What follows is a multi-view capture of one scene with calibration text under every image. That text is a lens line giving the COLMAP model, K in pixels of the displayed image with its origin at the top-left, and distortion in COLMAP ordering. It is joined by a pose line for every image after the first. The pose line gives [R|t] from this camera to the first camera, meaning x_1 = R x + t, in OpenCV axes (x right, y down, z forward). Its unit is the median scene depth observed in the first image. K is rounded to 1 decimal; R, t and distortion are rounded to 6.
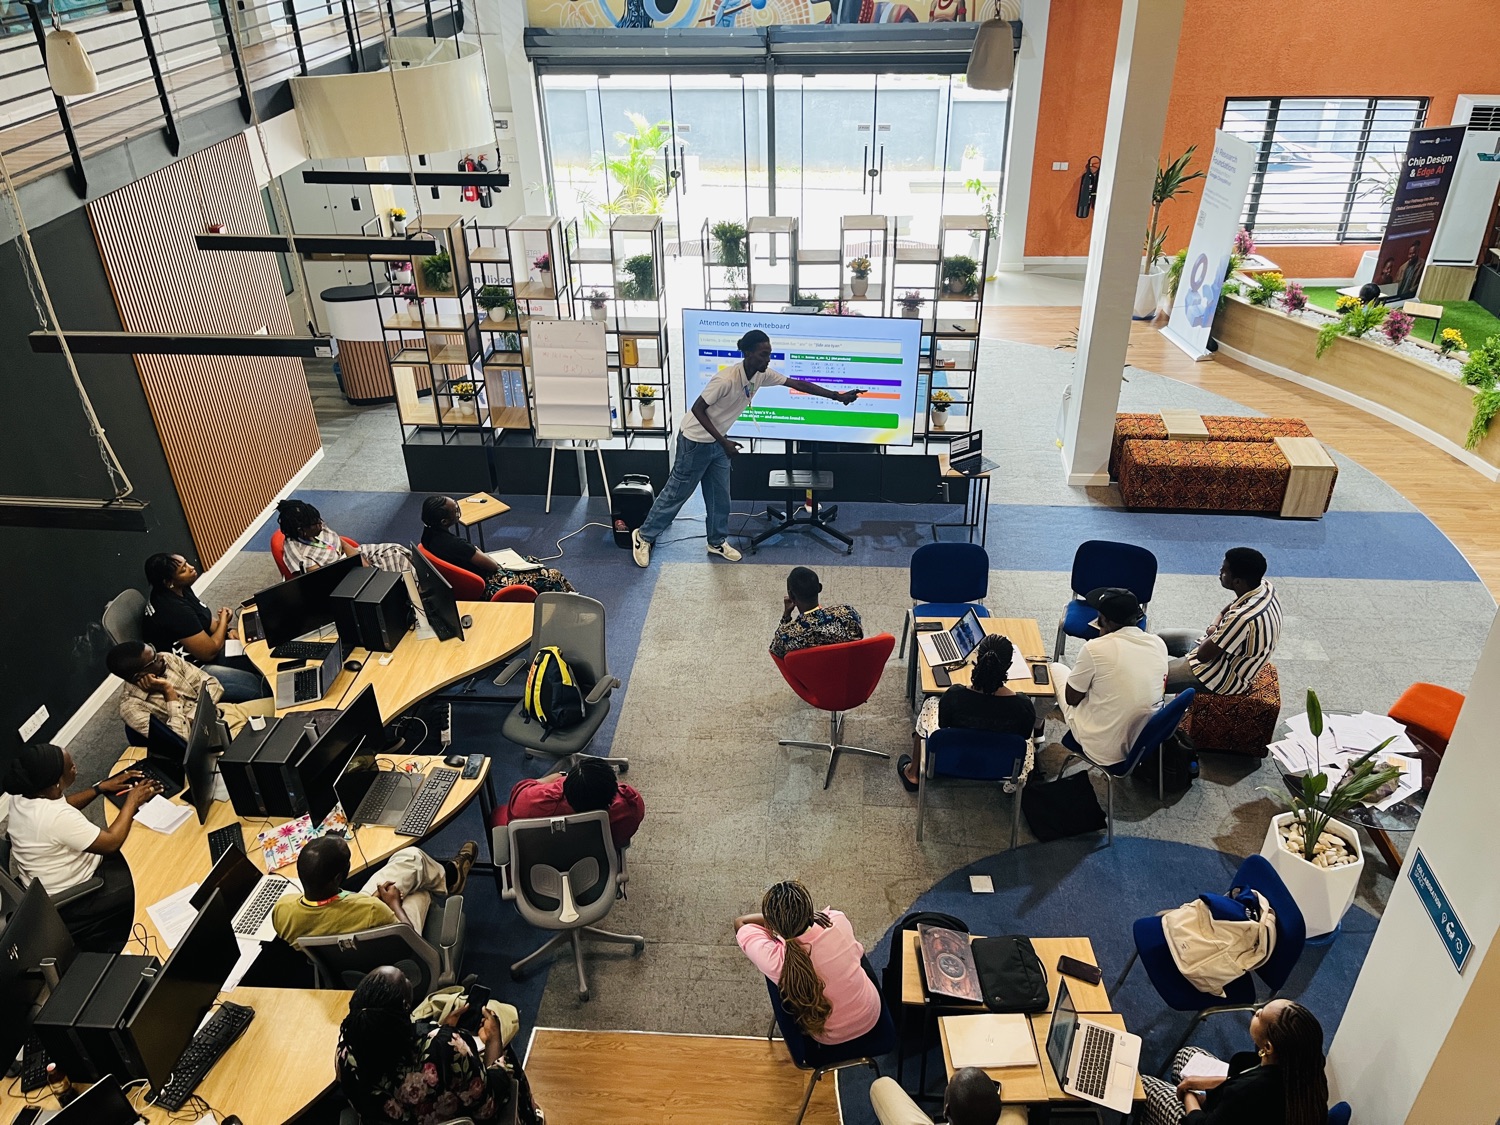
lens RADIAL K [[1148.0, 0, 759.7], [0, 1148.0, 562.1], [0, 0, 1]] dist [0.056669, -0.065078]
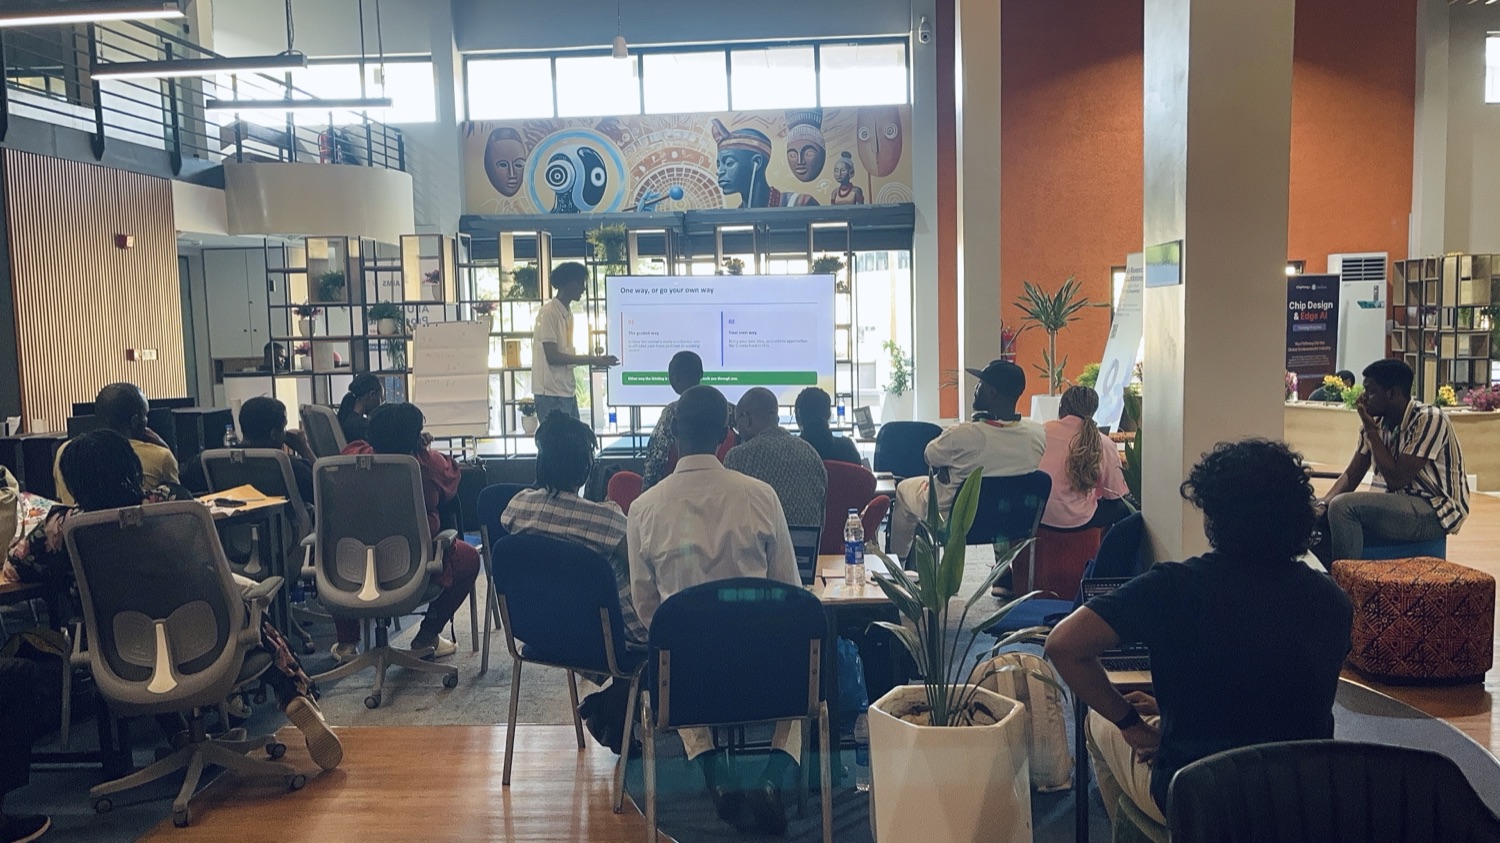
lens RADIAL K [[1250.2, 0, 744.9], [0, 1250.2, 424.6], [0, 0, 1]] dist [0.054003, 0.006345]
pose [[0.999979, 0.000130, 0.006493, 0.082064], [0.002741, 0.897918, -0.440155, 0.349470], [-0.005887, 0.440163, 0.897899, 0.036303]]
